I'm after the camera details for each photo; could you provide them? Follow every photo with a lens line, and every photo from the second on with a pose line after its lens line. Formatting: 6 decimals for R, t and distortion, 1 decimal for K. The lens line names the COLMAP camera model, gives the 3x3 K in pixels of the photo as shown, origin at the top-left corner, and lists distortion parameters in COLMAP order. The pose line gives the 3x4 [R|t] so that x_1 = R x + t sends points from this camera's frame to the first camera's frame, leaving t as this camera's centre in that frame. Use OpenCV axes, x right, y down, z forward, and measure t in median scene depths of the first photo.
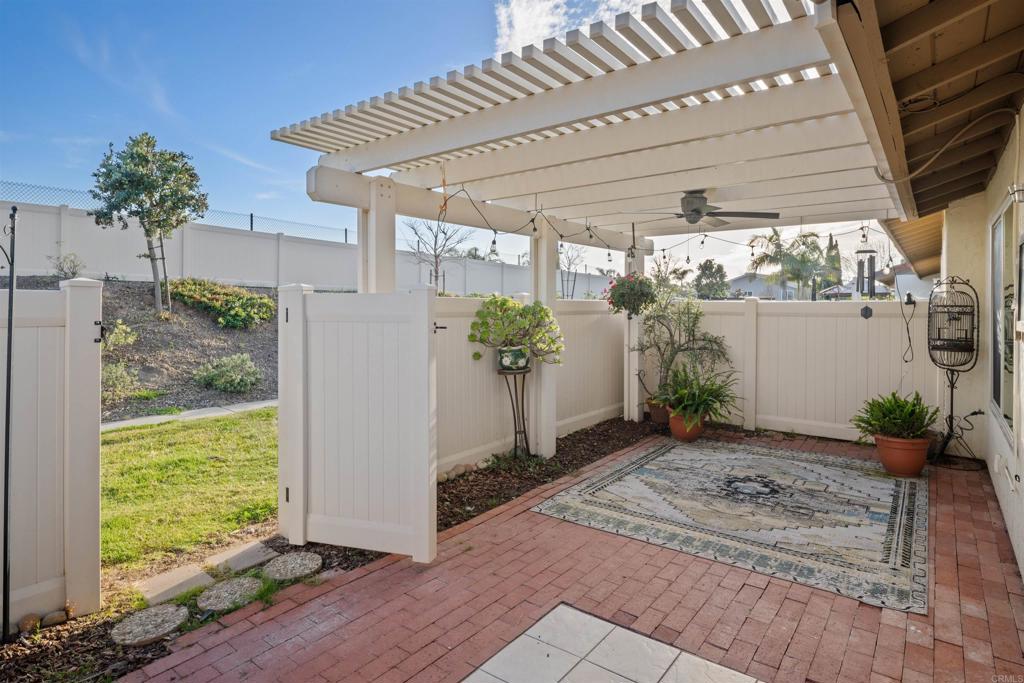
lens RADIAL K [[554.9, 0, 515.1], [0, 554.9, 302.2], [0, 0, 1]] dist [0.015835, -0.014183]
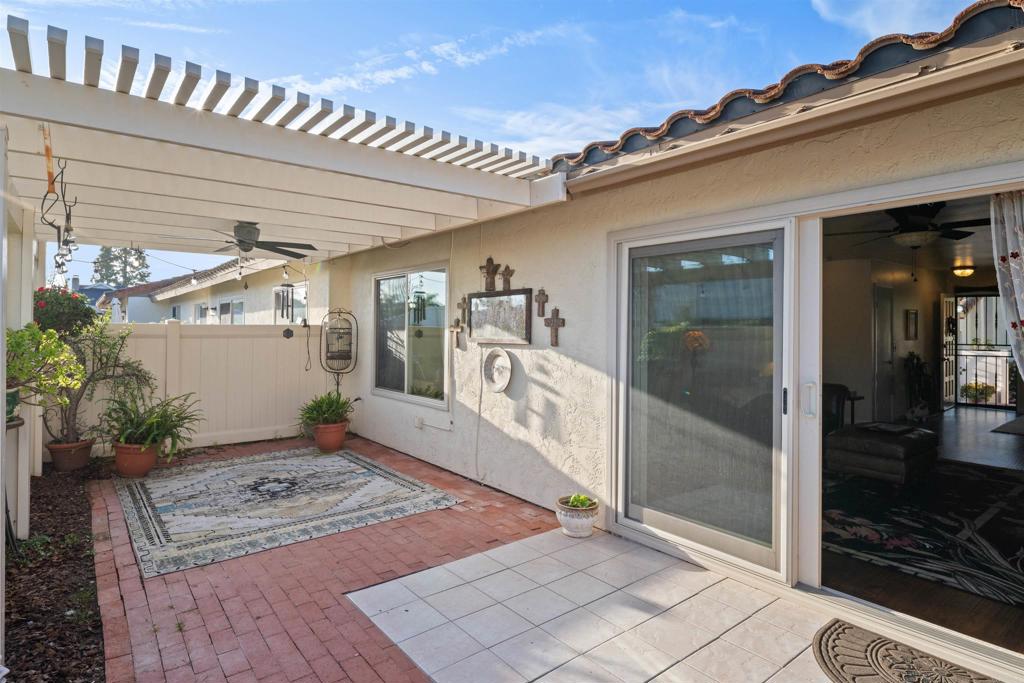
lens RADIAL K [[549.1, 0, 512.3], [0, 549.1, 333.6], [0, 0, 1]] dist [0.014568, -0.013624]
pose [[0.250157, -0.011451, 0.968138, -0.656649], [-0.009363, 0.999855, 0.014246, -0.006994], [-0.968160, -0.012629, 0.250013, 0.284499]]
